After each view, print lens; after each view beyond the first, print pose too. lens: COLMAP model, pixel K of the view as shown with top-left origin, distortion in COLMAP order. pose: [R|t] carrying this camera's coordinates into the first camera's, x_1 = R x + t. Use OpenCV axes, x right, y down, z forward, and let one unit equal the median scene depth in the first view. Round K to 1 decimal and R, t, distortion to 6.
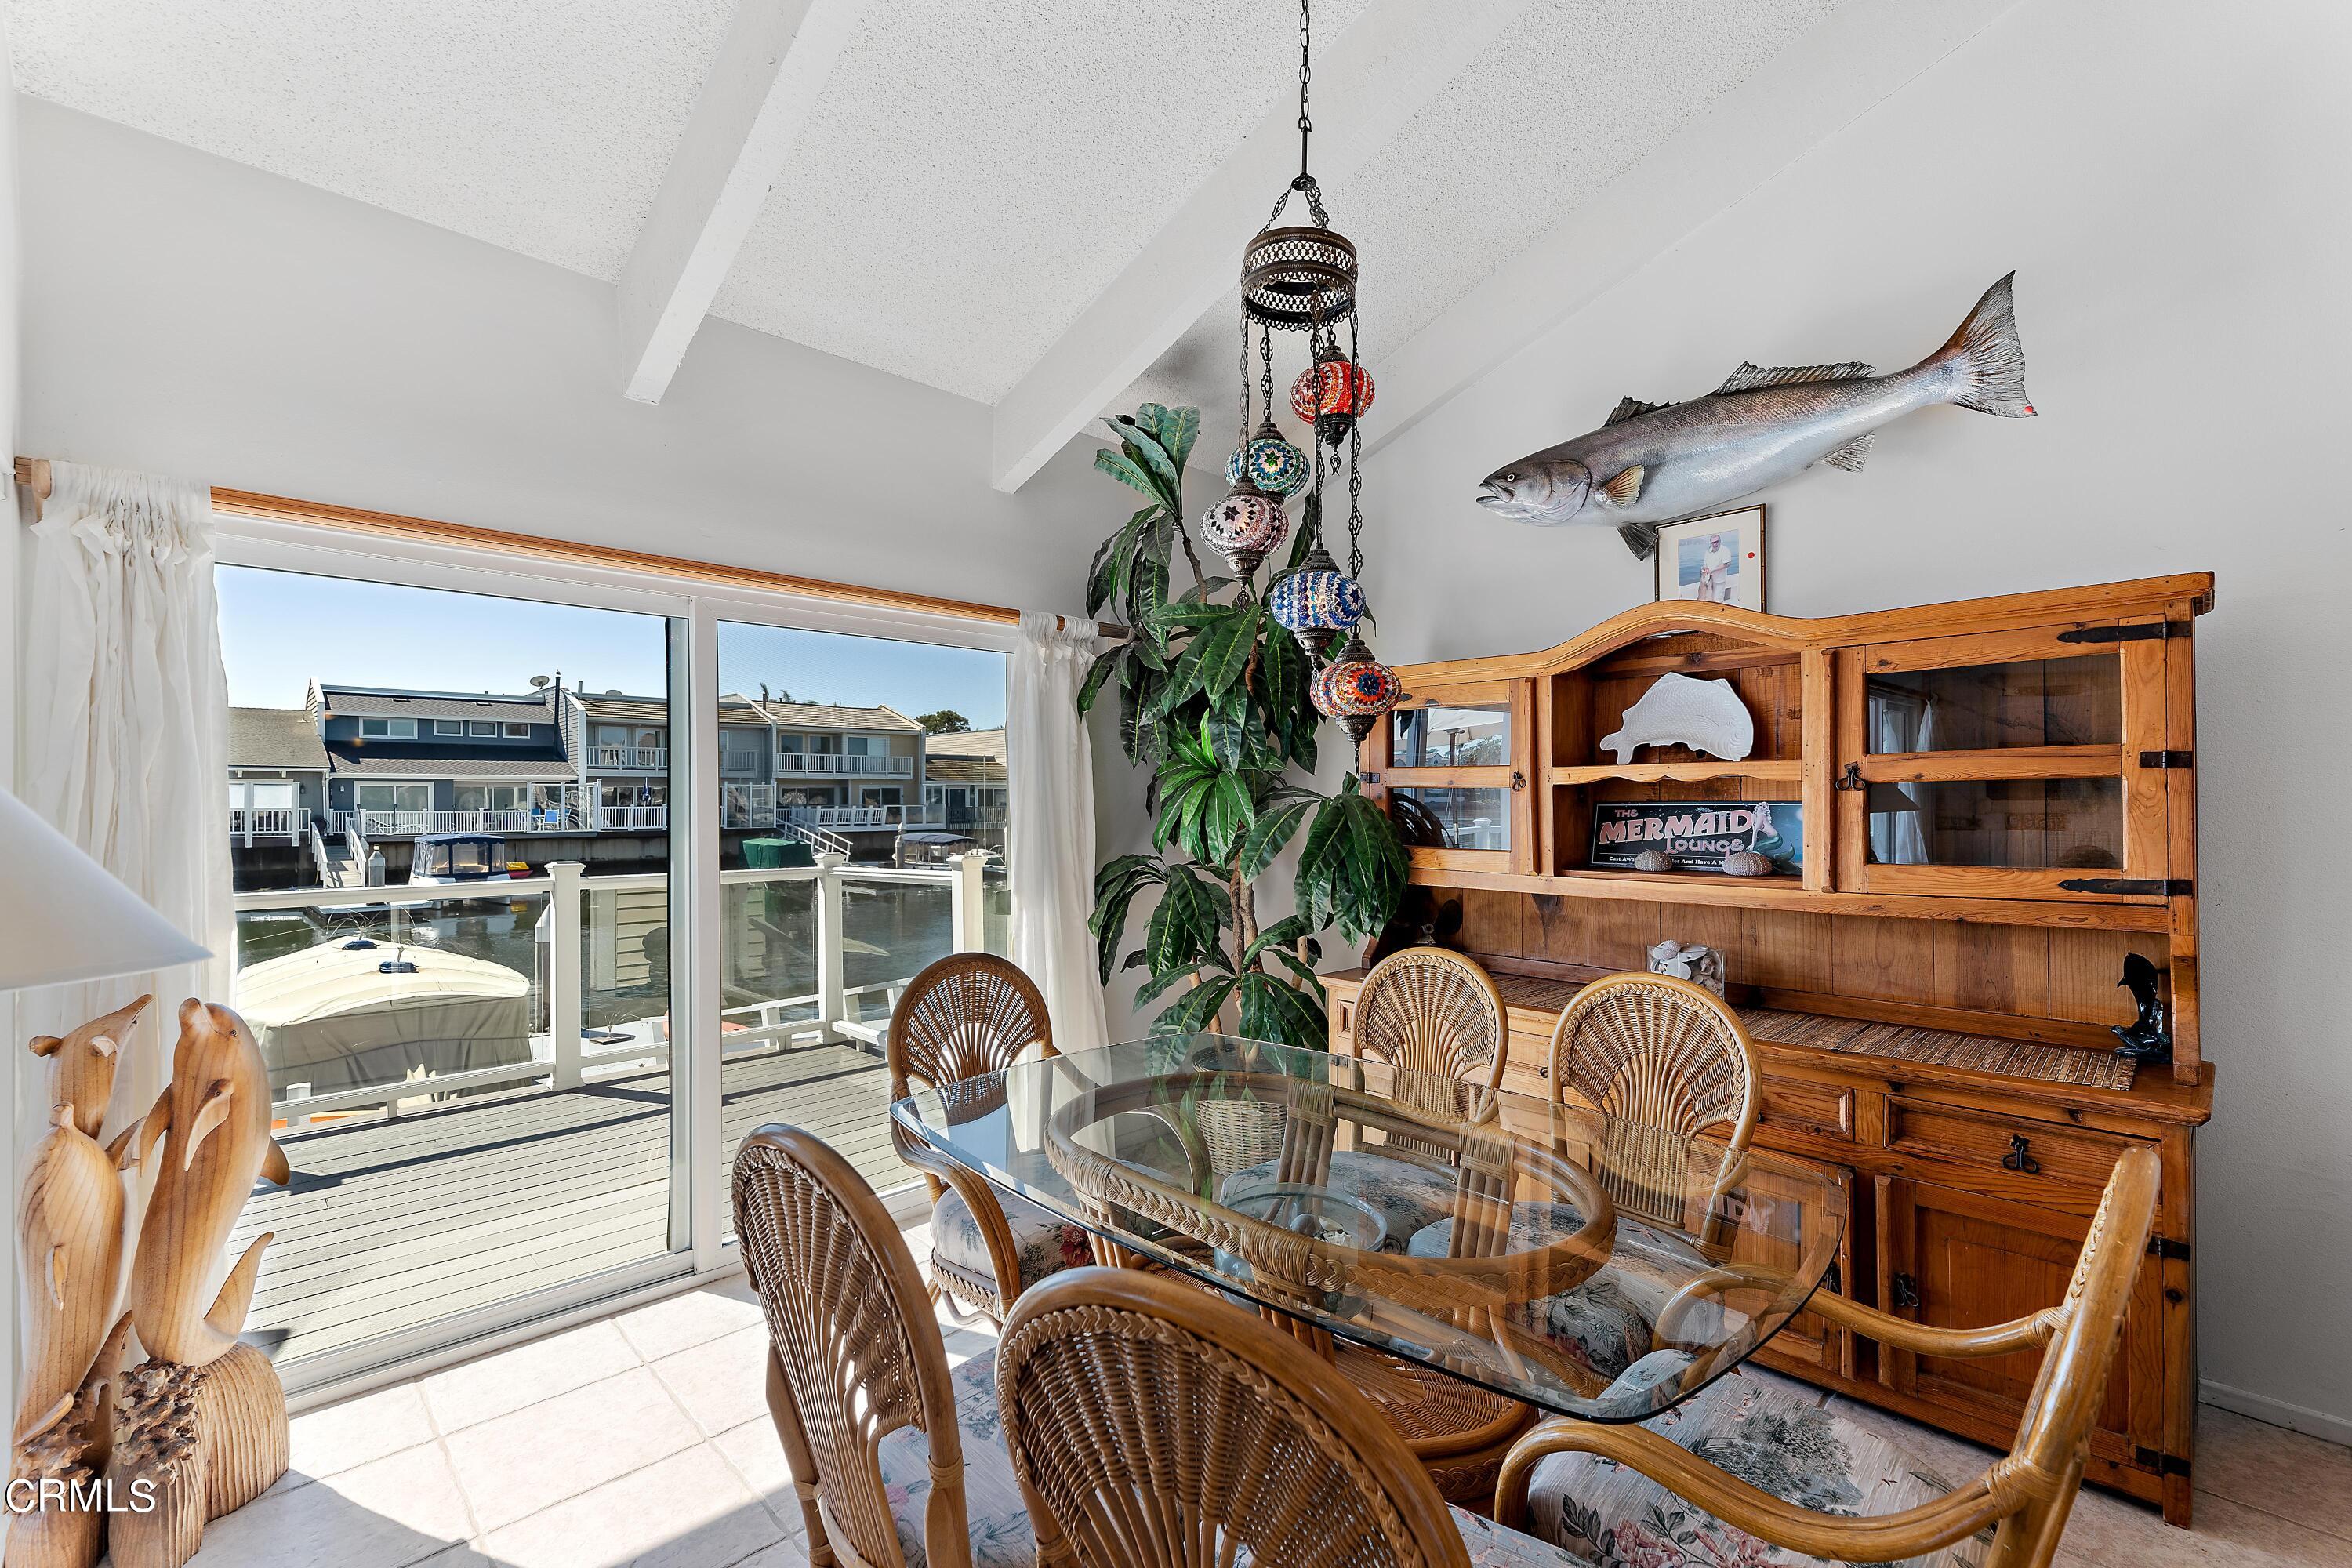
lens RADIAL K [[1008.4, 0, 1168.5], [0, 1008.4, 797.8], [0, 0, 1]] dist [0.009991, -0.000657]
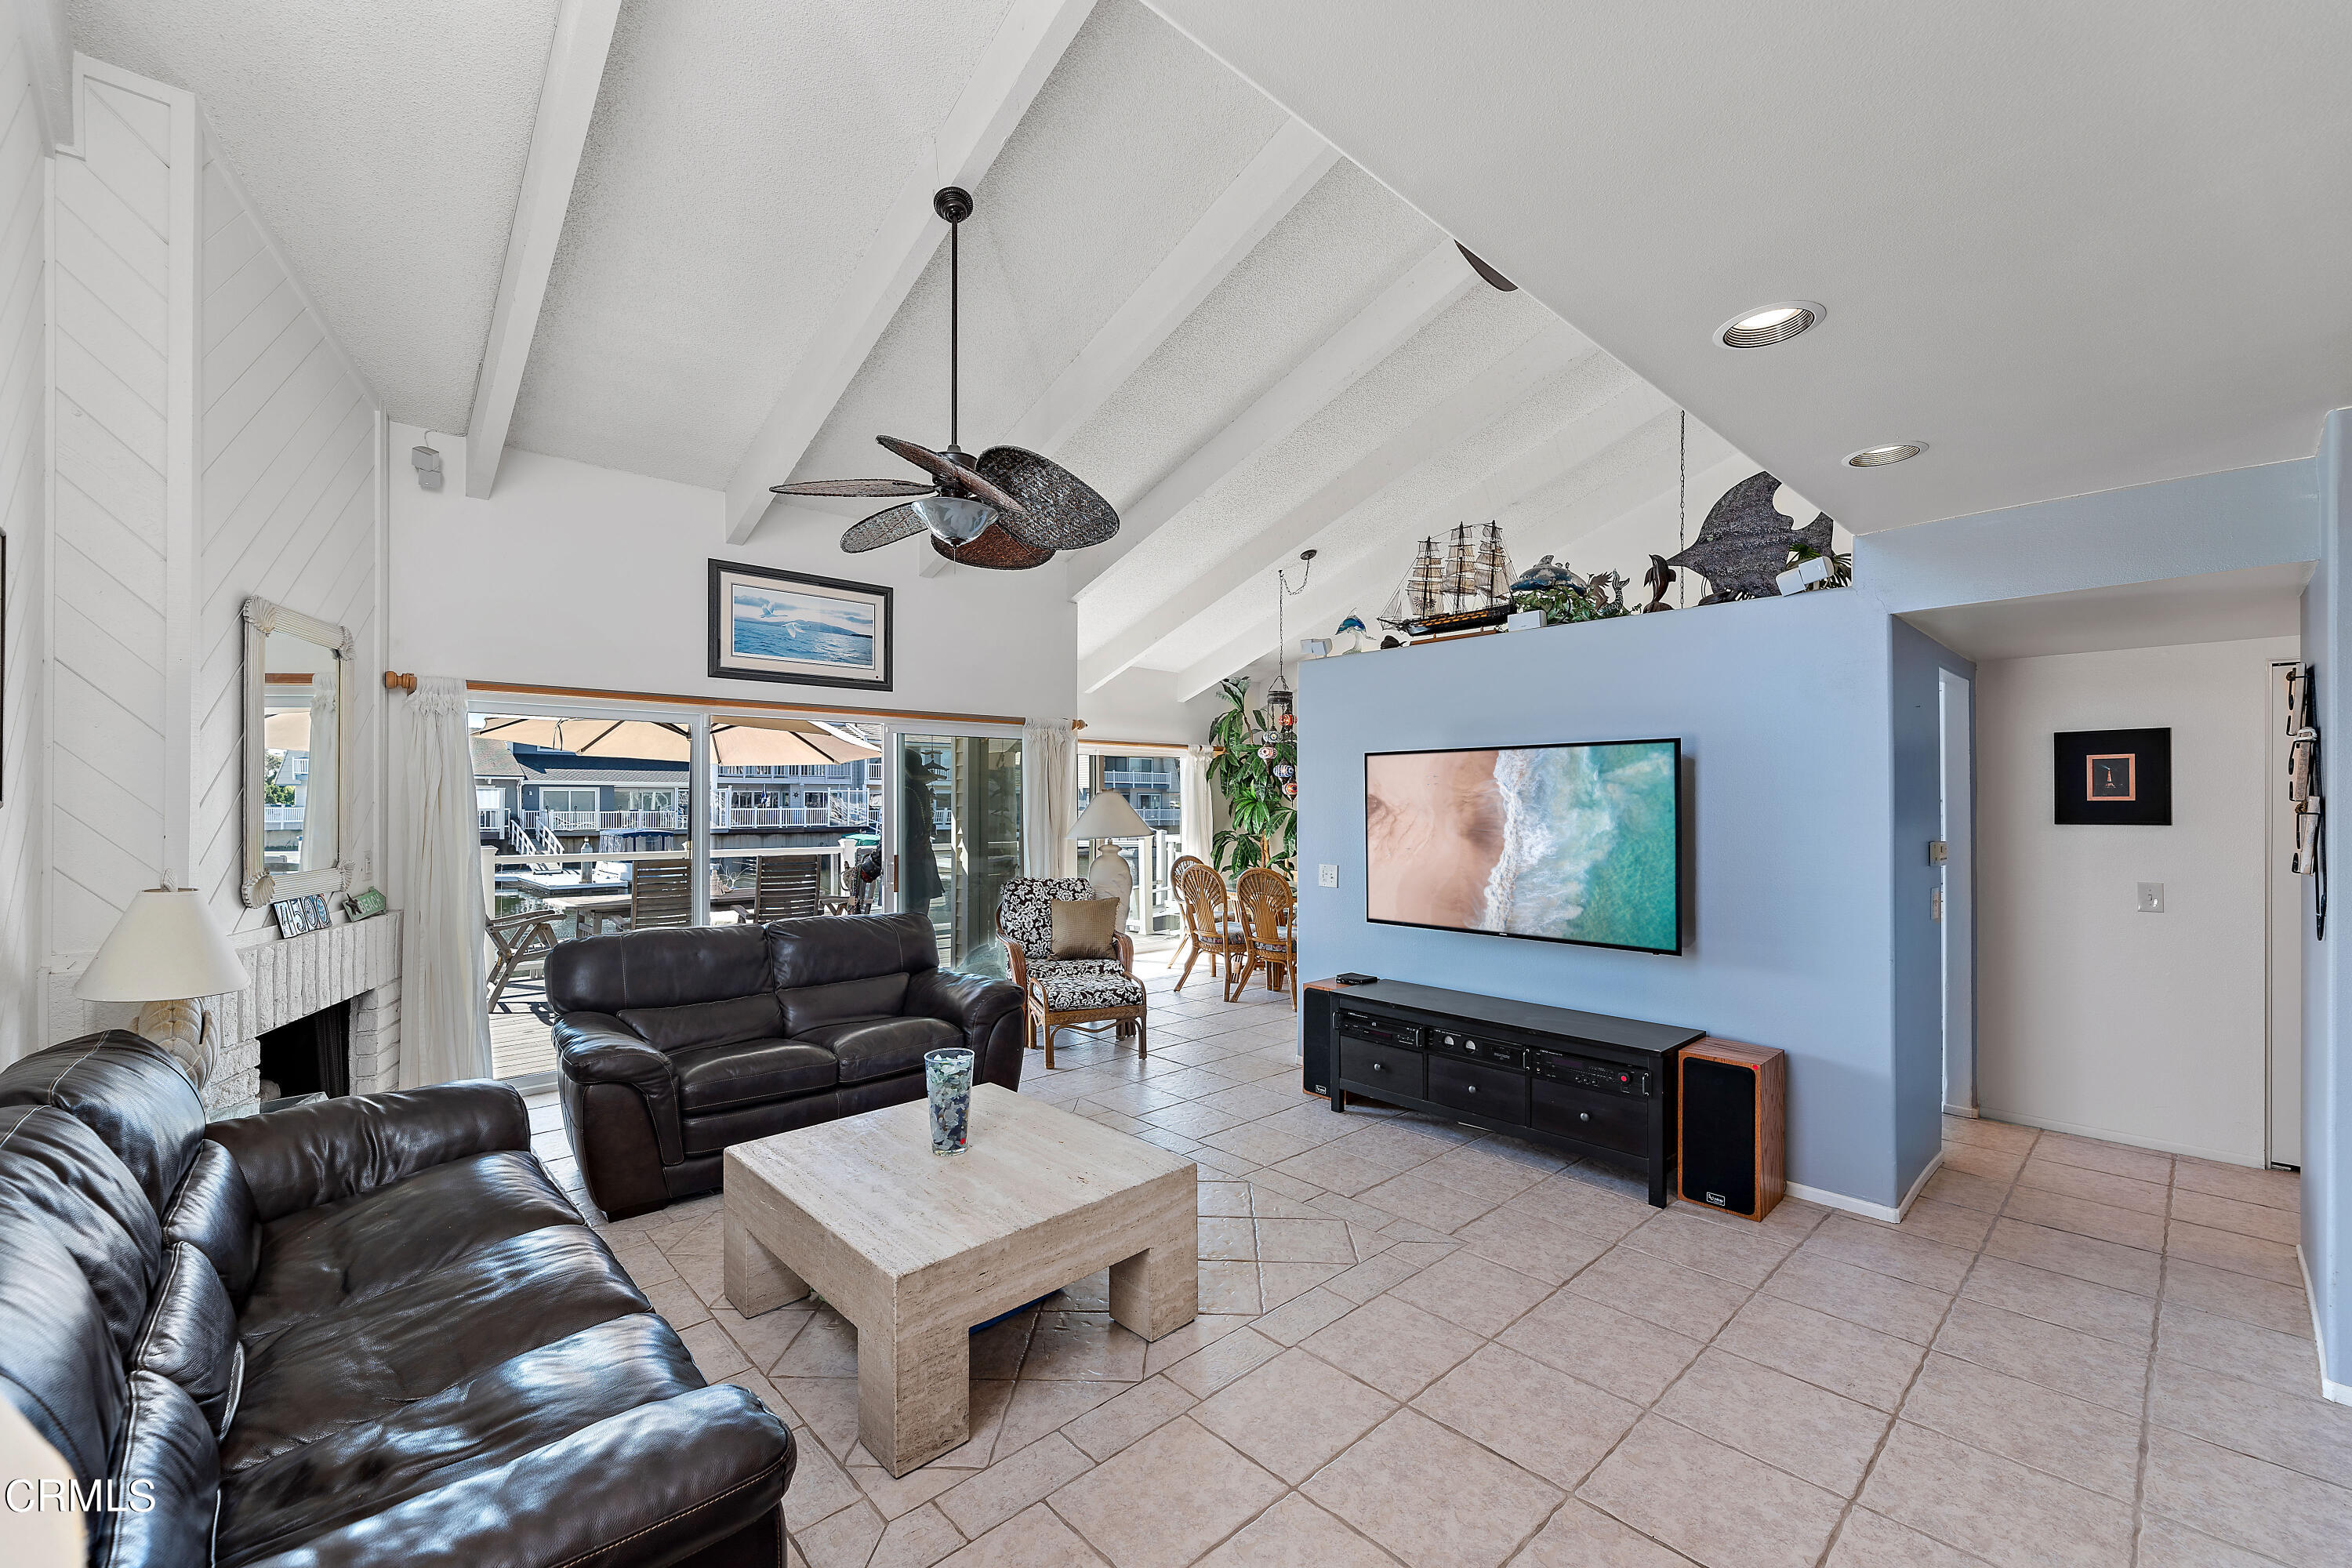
lens RADIAL K [[957.0, 0, 1171.7], [0, 957.0, 793.3], [0, 0, 1]] dist [0.008962, -0.001989]
pose [[0.999865, 0.004289, -0.015857, -0.142267], [-0.004420, 0.999956, -0.008221, -0.024012], [0.015821, 0.008290, 0.999840, -1.635346]]
